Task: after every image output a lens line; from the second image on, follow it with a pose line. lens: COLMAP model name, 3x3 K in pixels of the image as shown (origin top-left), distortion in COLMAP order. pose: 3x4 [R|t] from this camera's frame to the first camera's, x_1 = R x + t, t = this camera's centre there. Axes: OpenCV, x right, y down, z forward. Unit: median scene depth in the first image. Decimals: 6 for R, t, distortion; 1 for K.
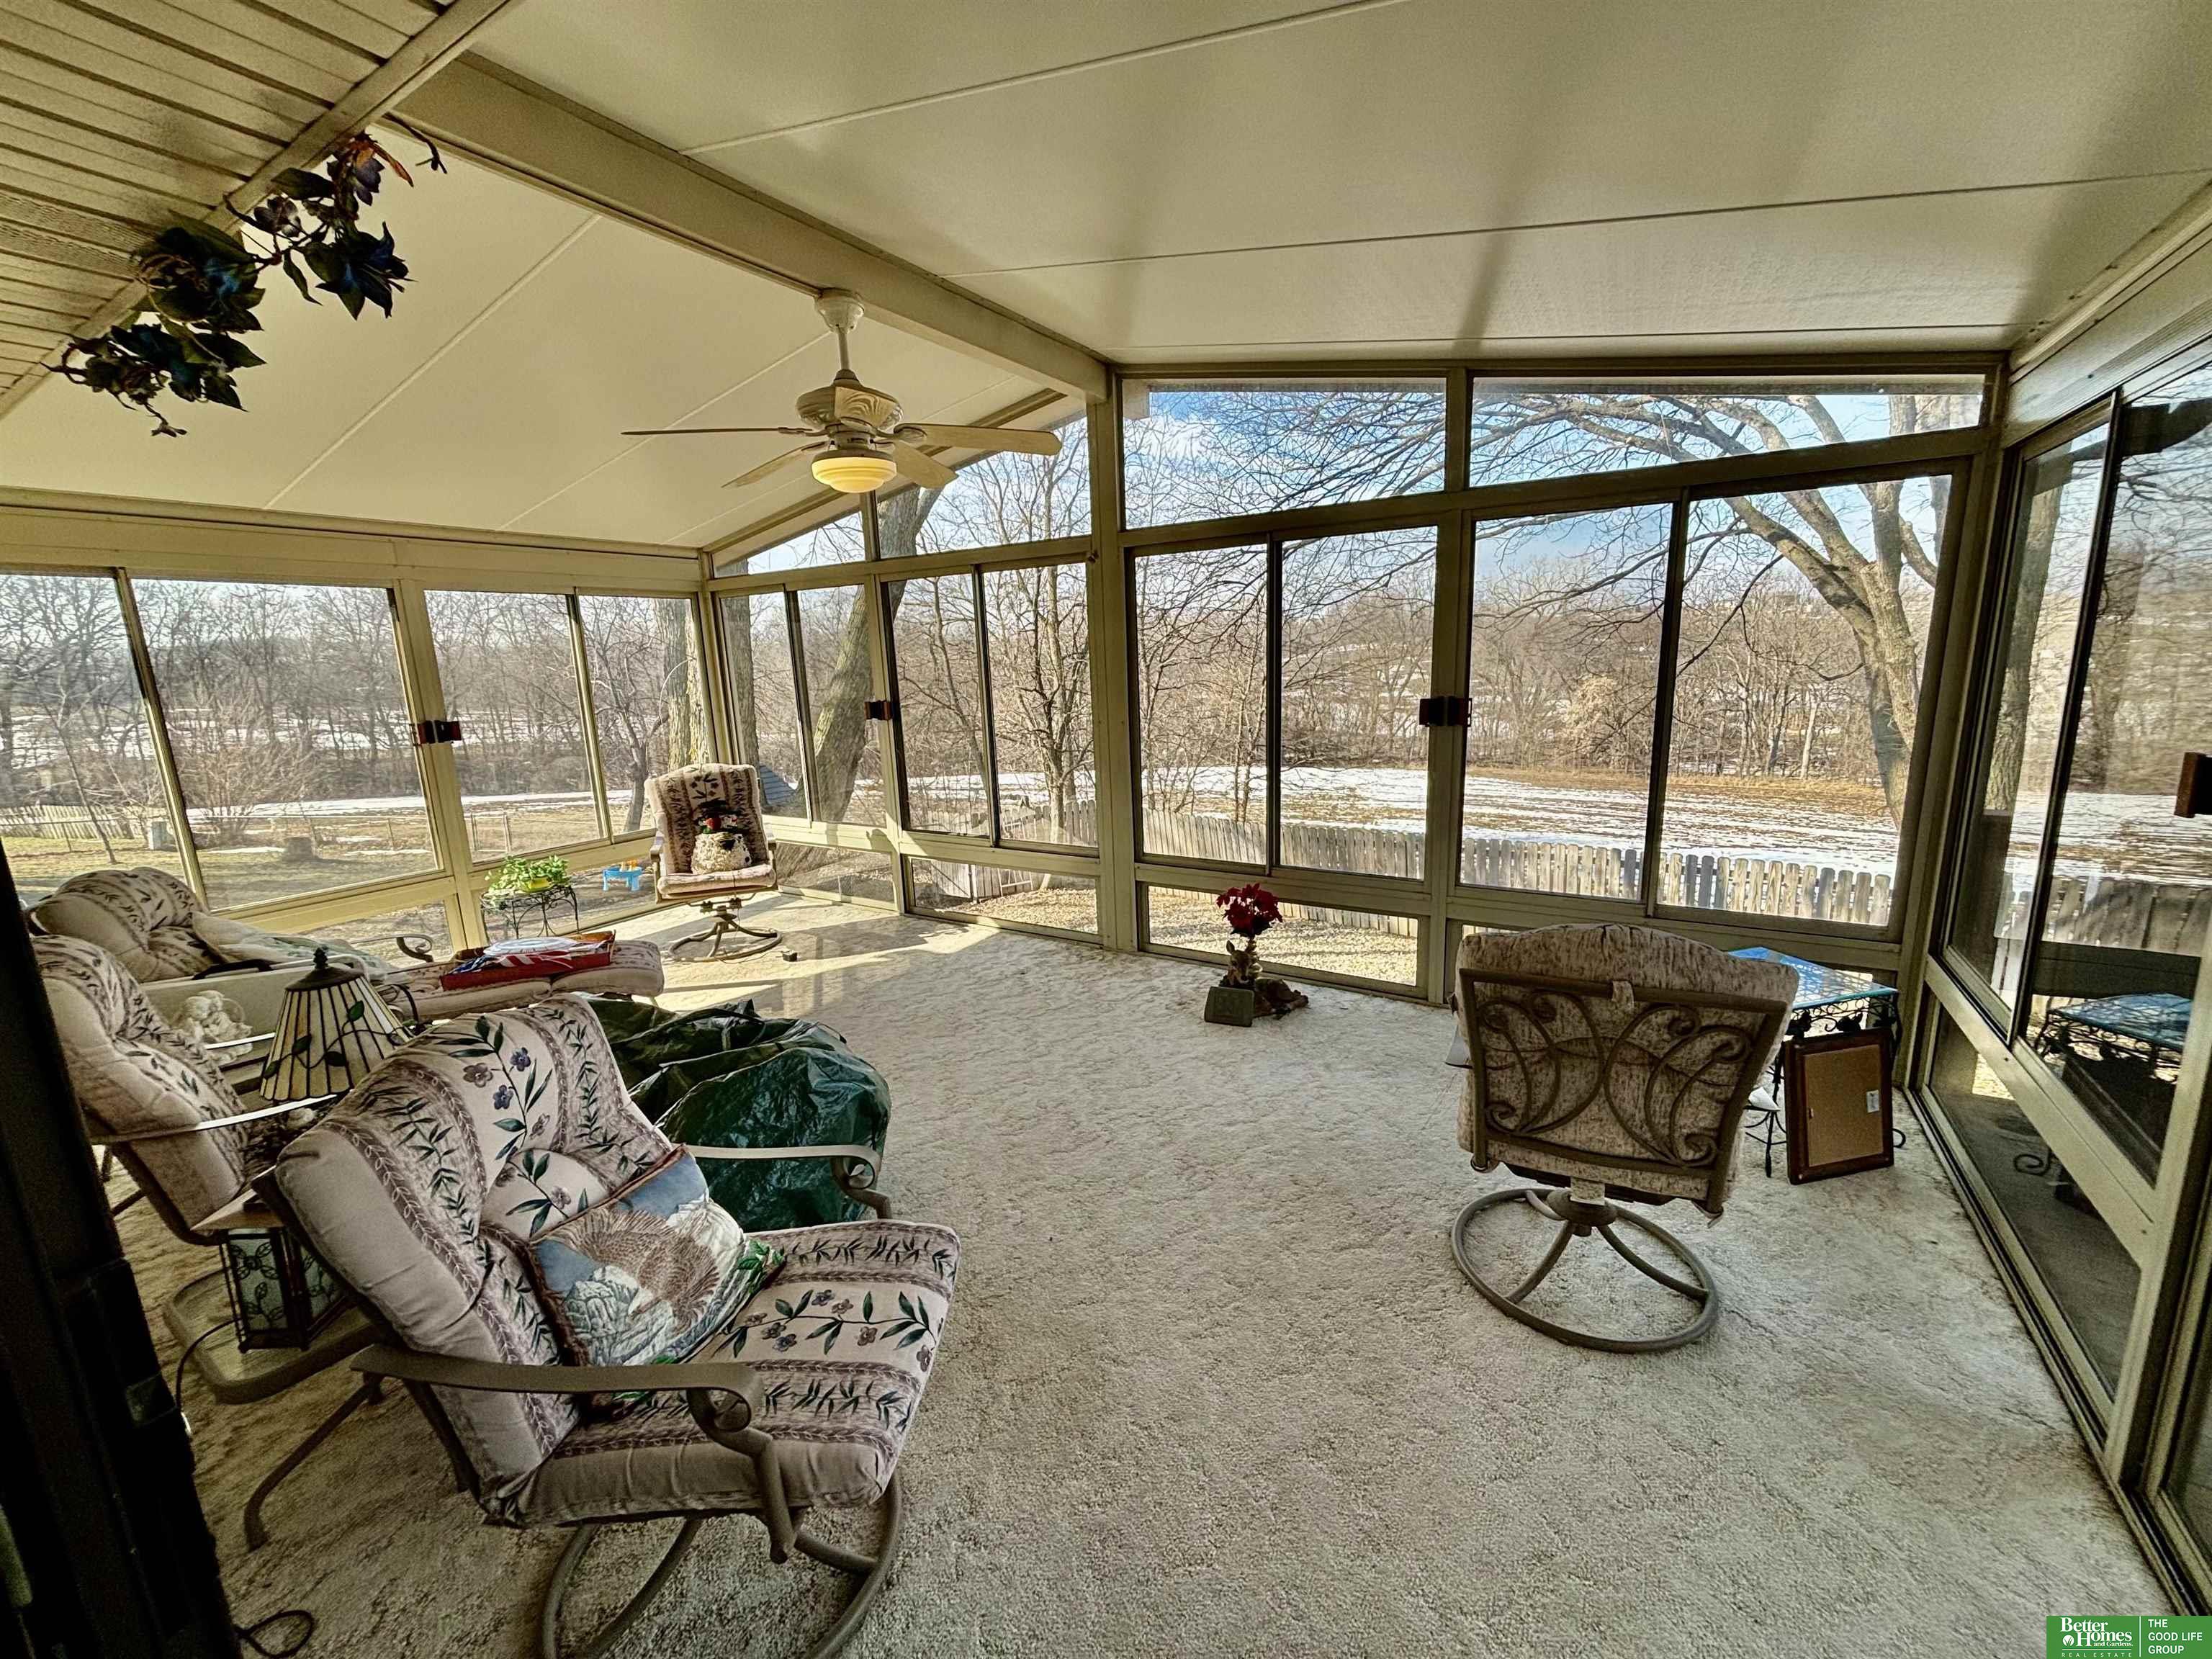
lens RADIAL K [[883.3, 0, 1106.0], [0, 883.3, 829.5], [0, 0, 1]] dist [0.000054, -0.000155]
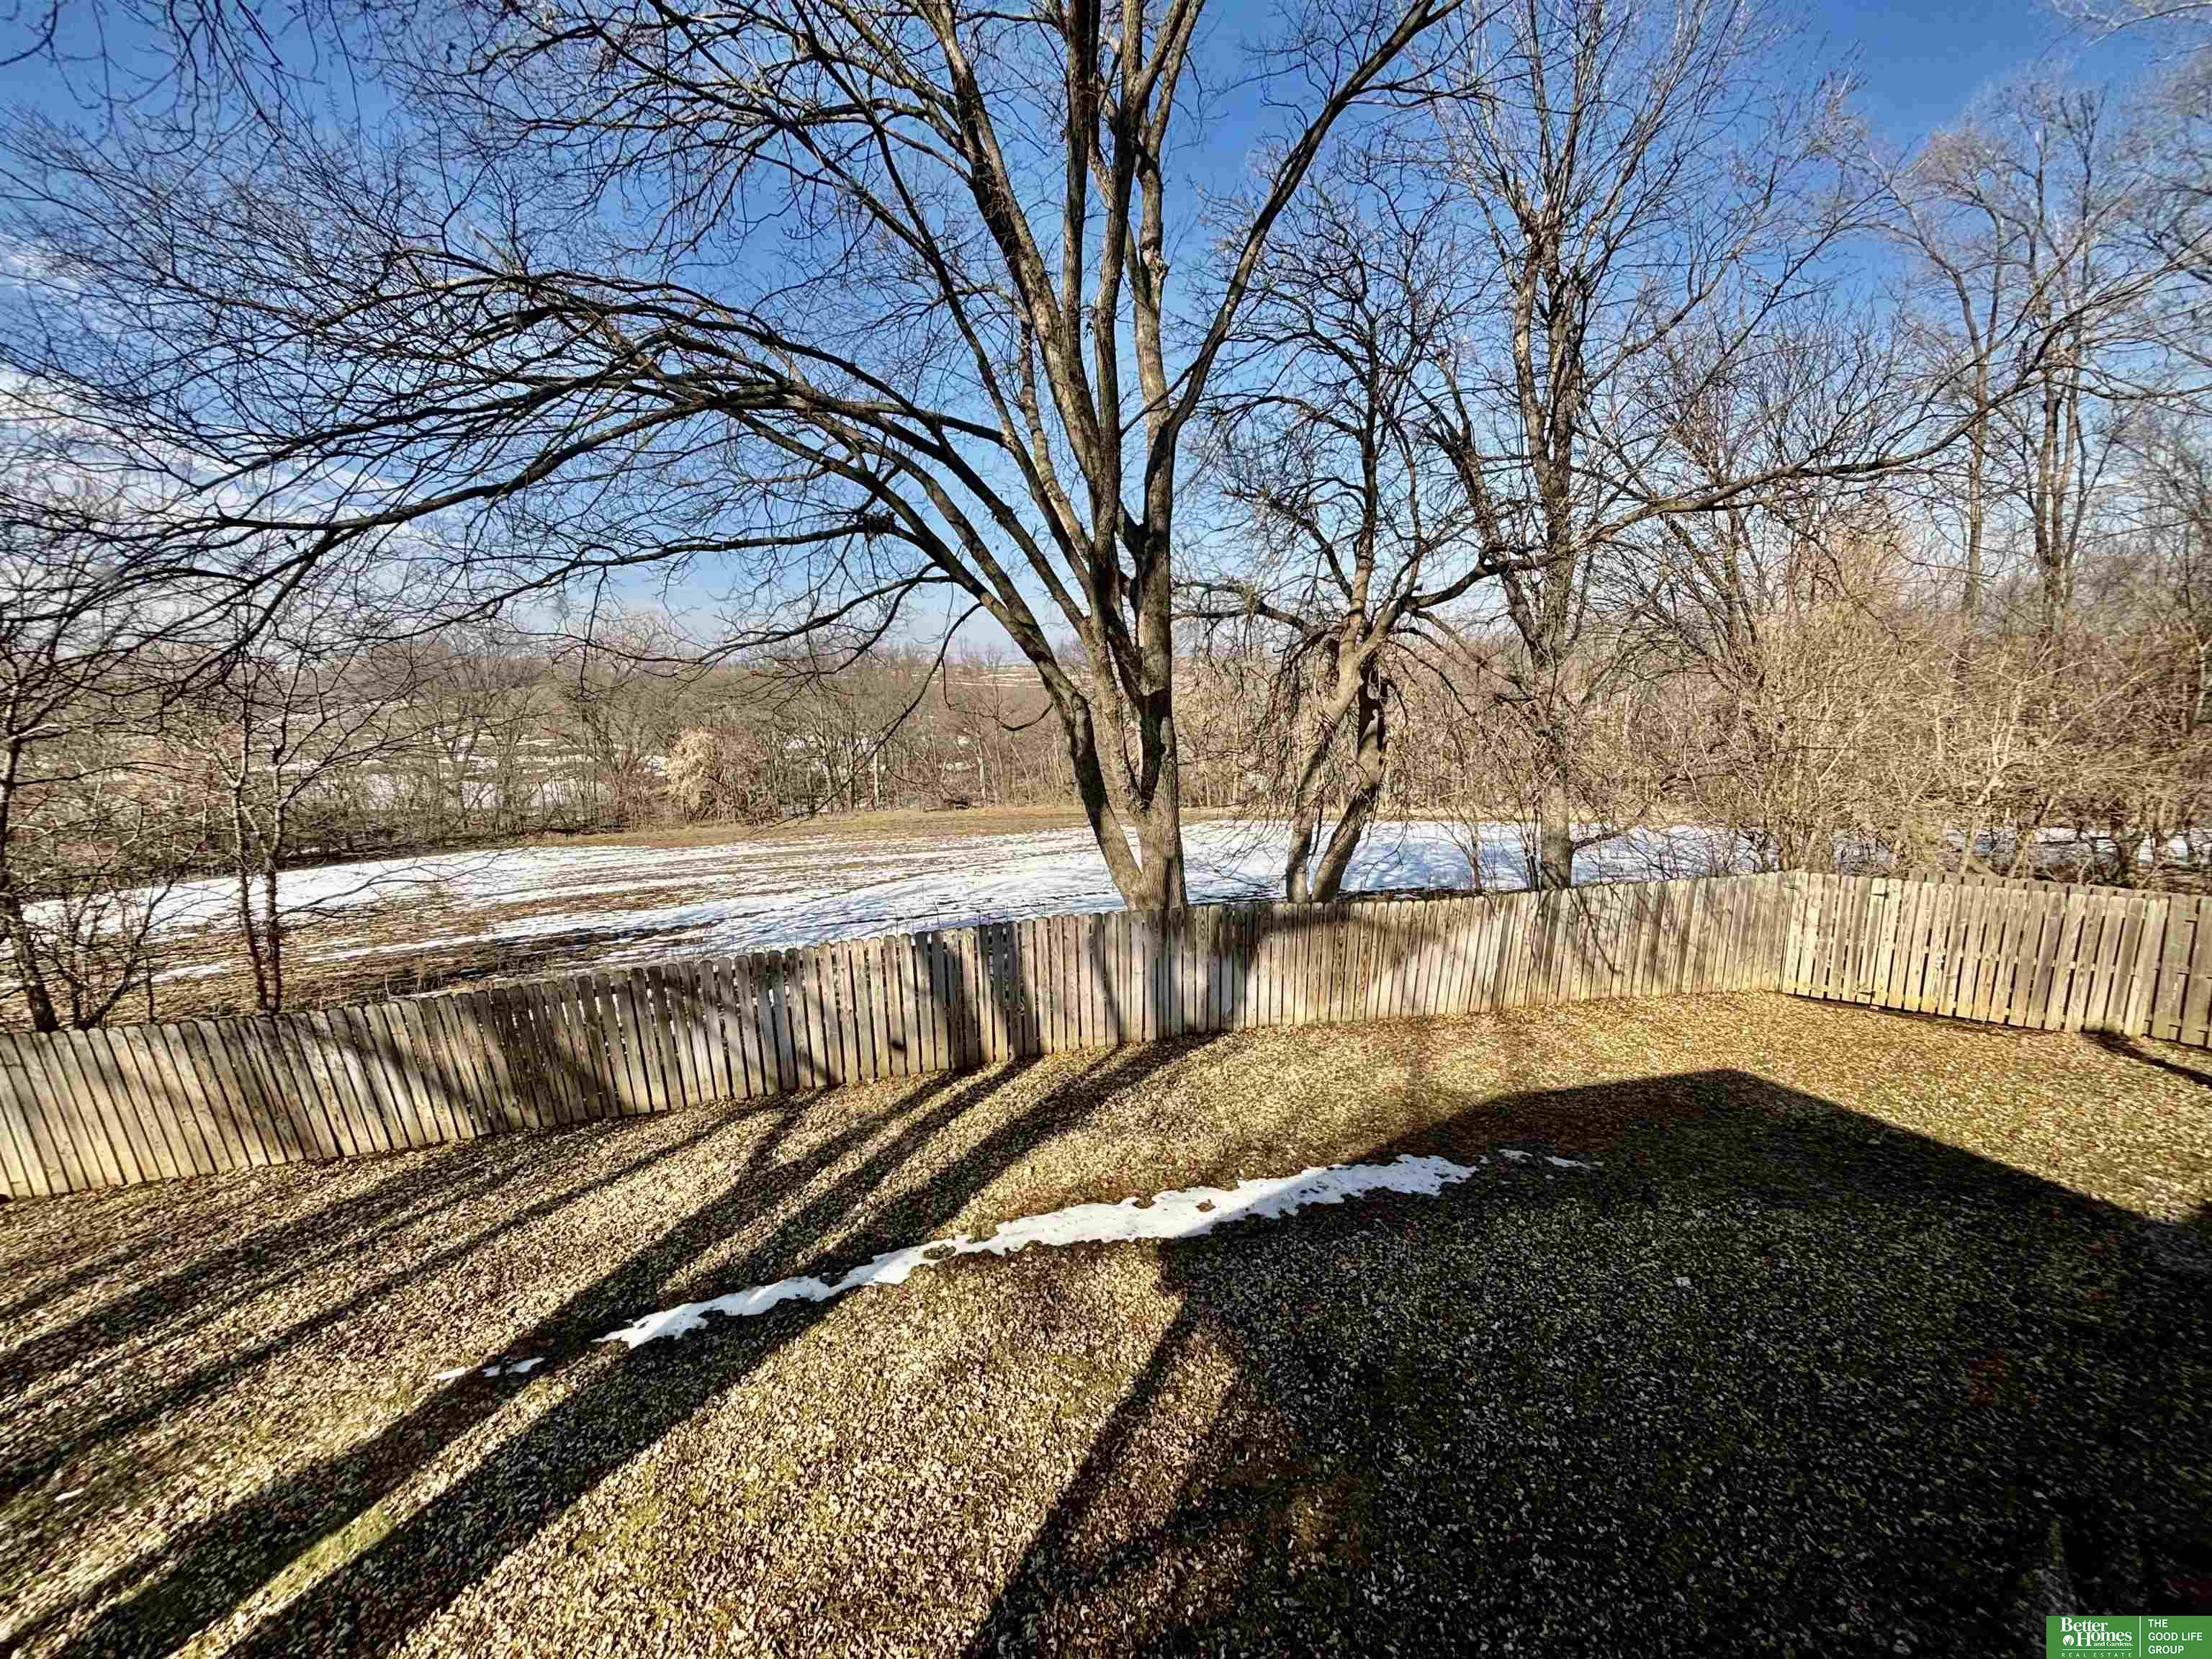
lens RADIAL K [[889.6, 0, 1106.9], [0, 889.6, 826.8], [0, 0, 1]] dist [-0.004742, -0.000513]
pose [[0.579772, -0.119610, 0.805951, 0.011187], [0.171139, 0.984977, 0.023068, -0.046572], [-0.796602, 0.124555, 0.591532, 0.233351]]
